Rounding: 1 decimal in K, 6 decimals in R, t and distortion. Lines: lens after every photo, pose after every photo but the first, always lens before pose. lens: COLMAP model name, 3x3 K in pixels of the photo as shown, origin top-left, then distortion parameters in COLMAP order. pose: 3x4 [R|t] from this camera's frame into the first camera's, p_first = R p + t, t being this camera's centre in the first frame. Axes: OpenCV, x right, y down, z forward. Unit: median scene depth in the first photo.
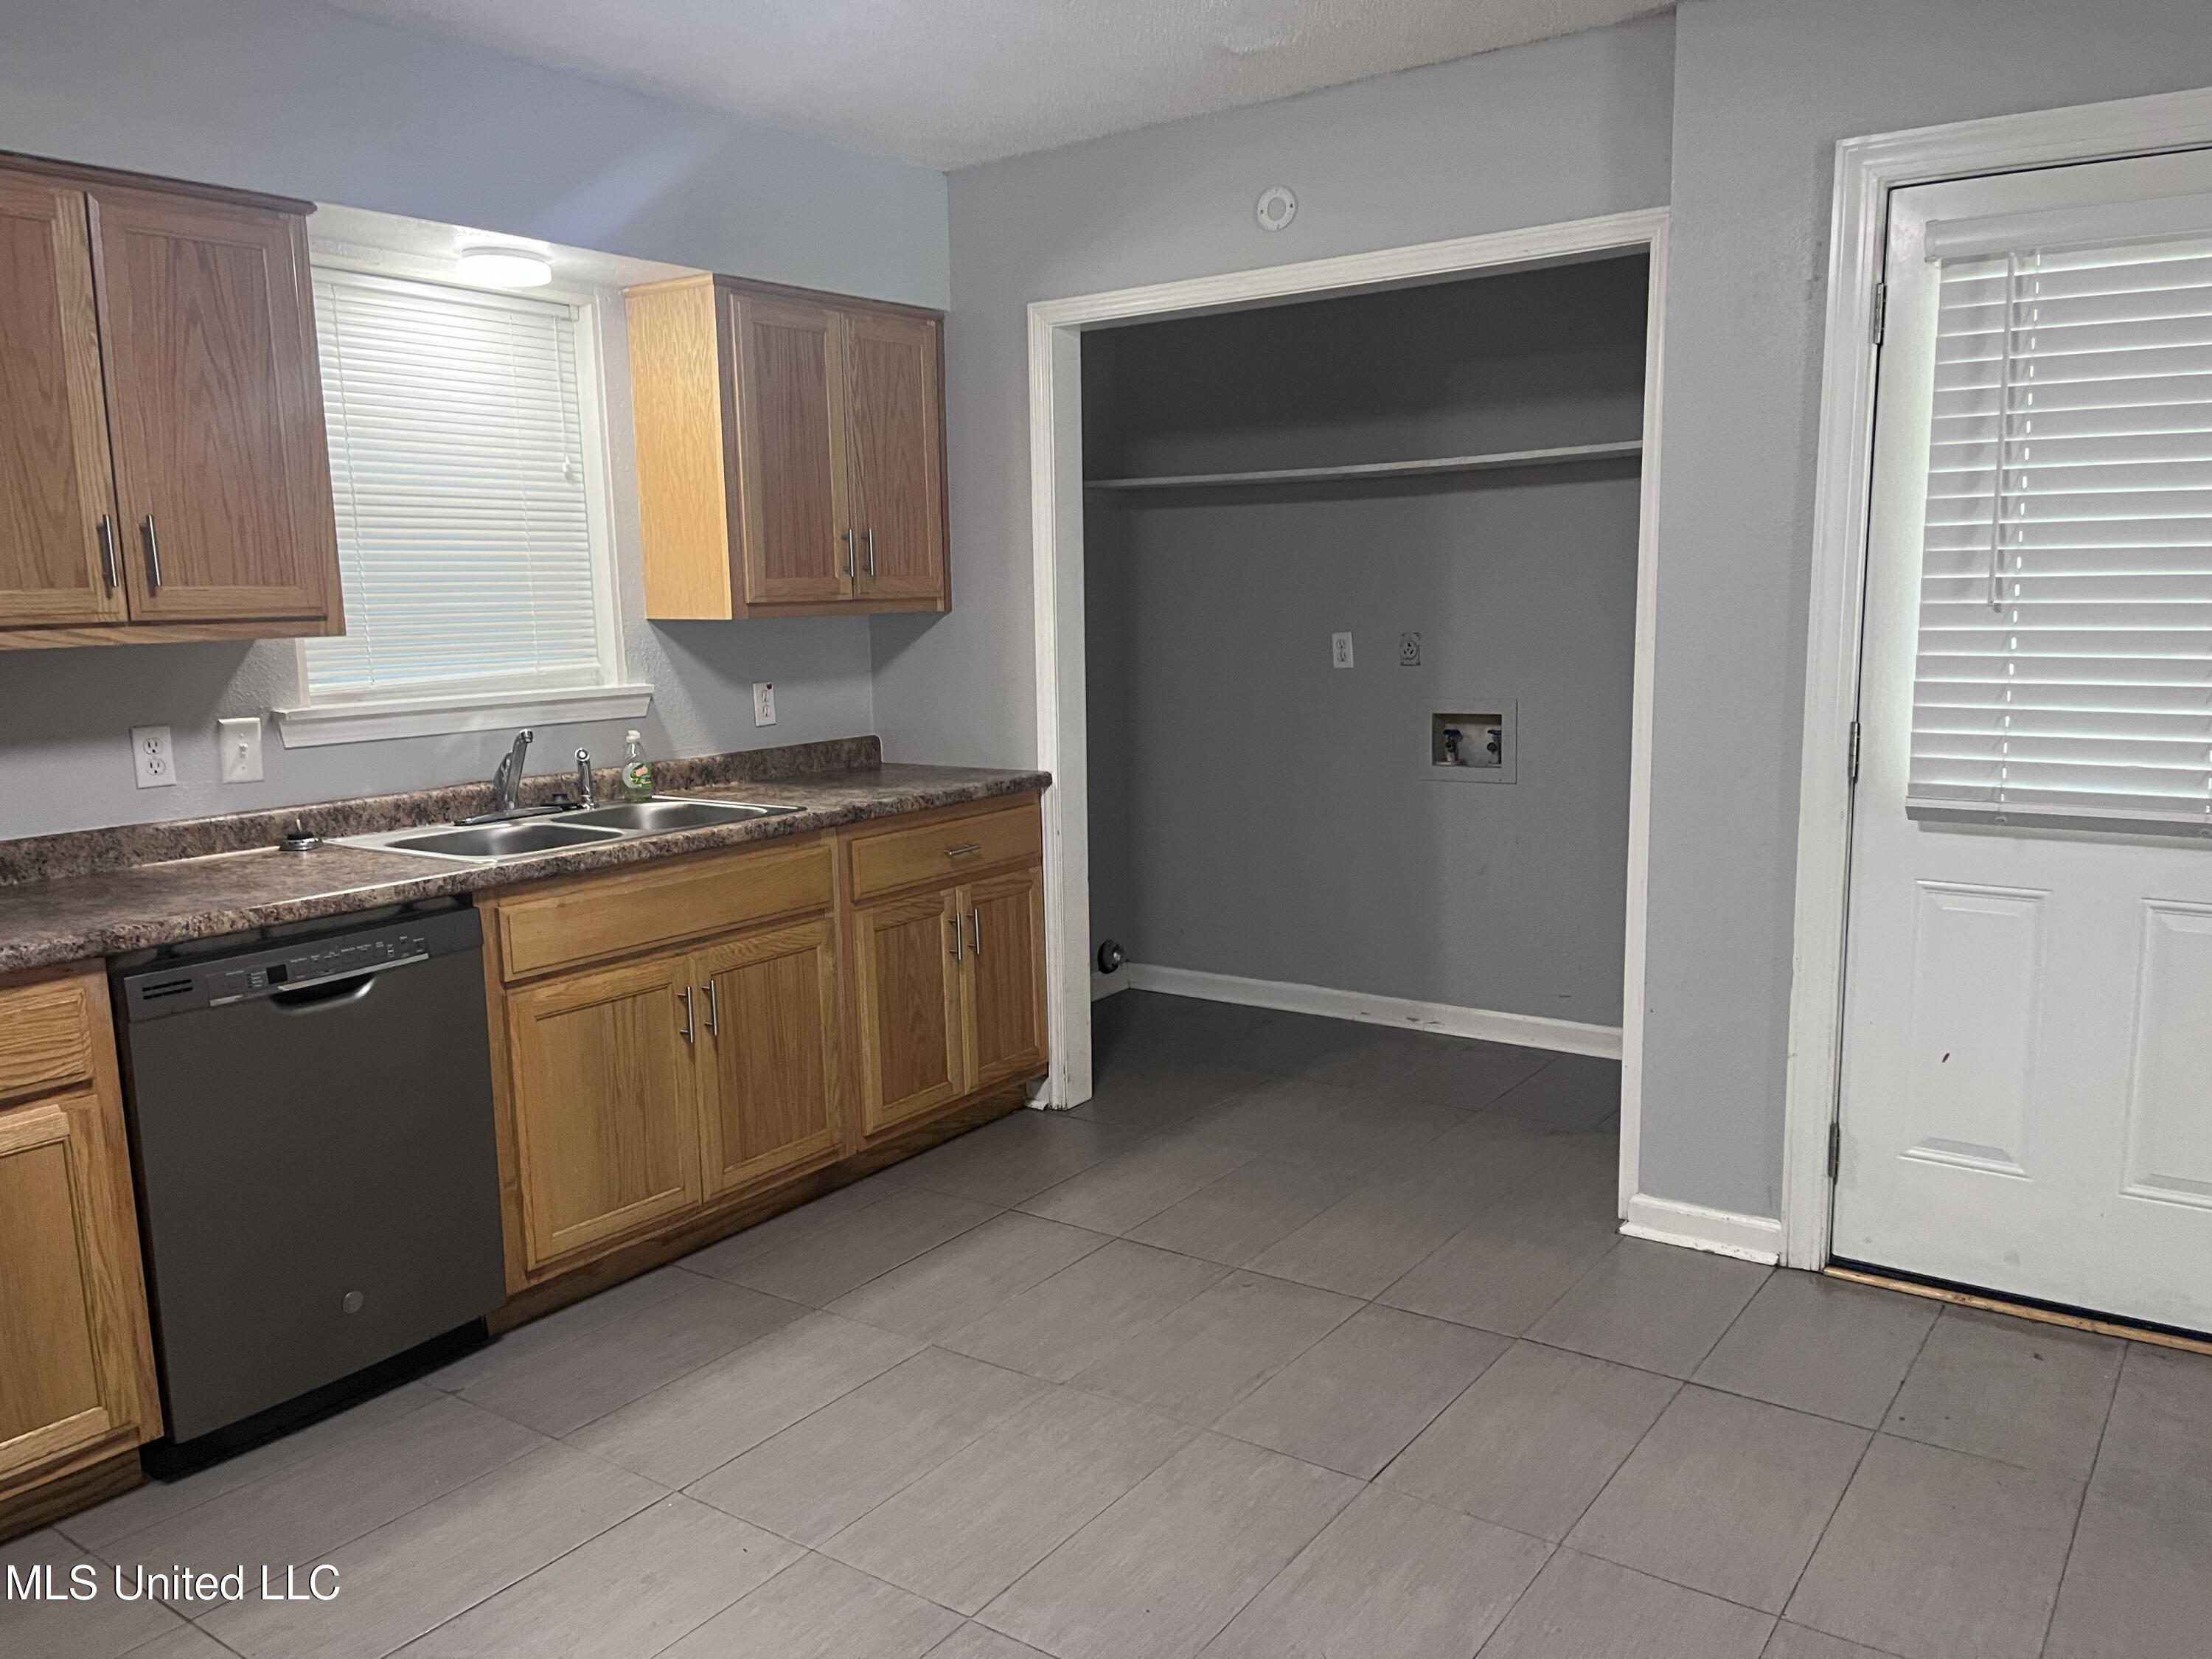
lens RADIAL K [[1654.5, 0, 1113.9], [0, 1654.5, 832.4], [0, 0, 1]] dist [-0.006318, -0.002088]
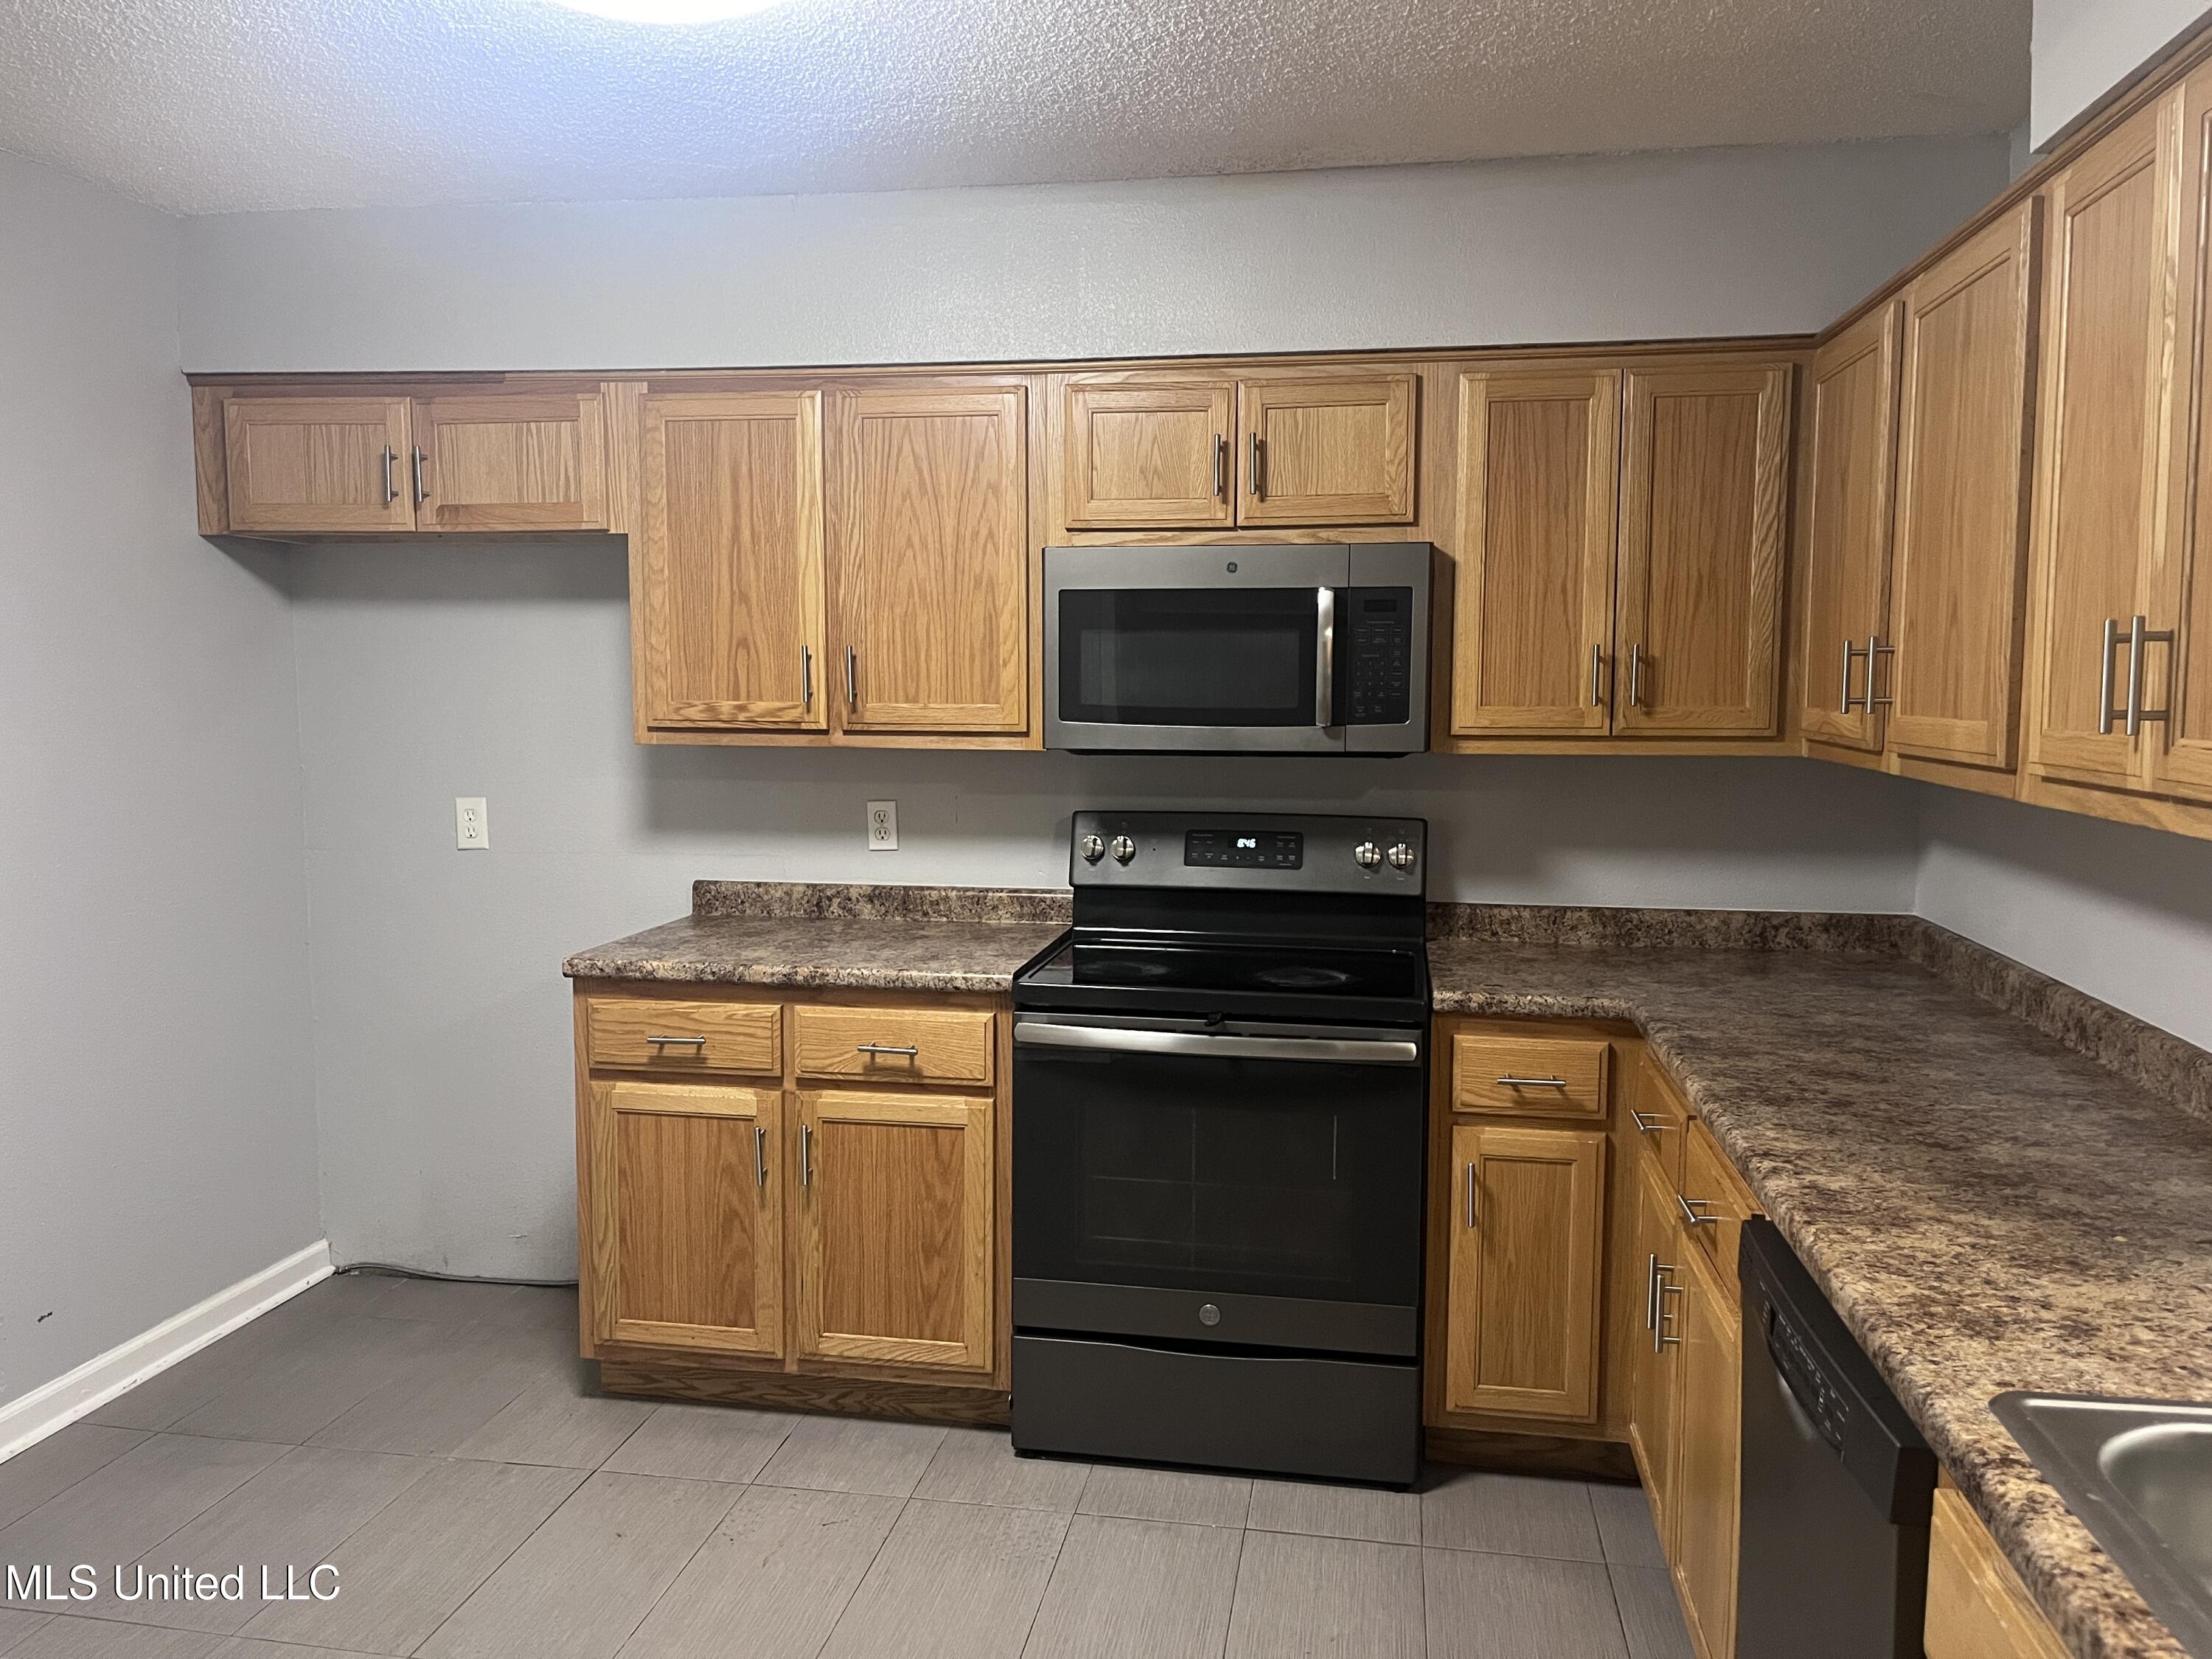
lens RADIAL K [[1654.5, 0, 1106.8], [0, 1654.5, 830.3], [0, 0, 1]] dist [-0.006318, -0.002088]
pose [[0.429421, 0.099270, -0.897632, 0.787567], [-0.154481, 0.987365, 0.035291, -0.149272], [0.889794, 0.123513, 0.439330, 0.777975]]
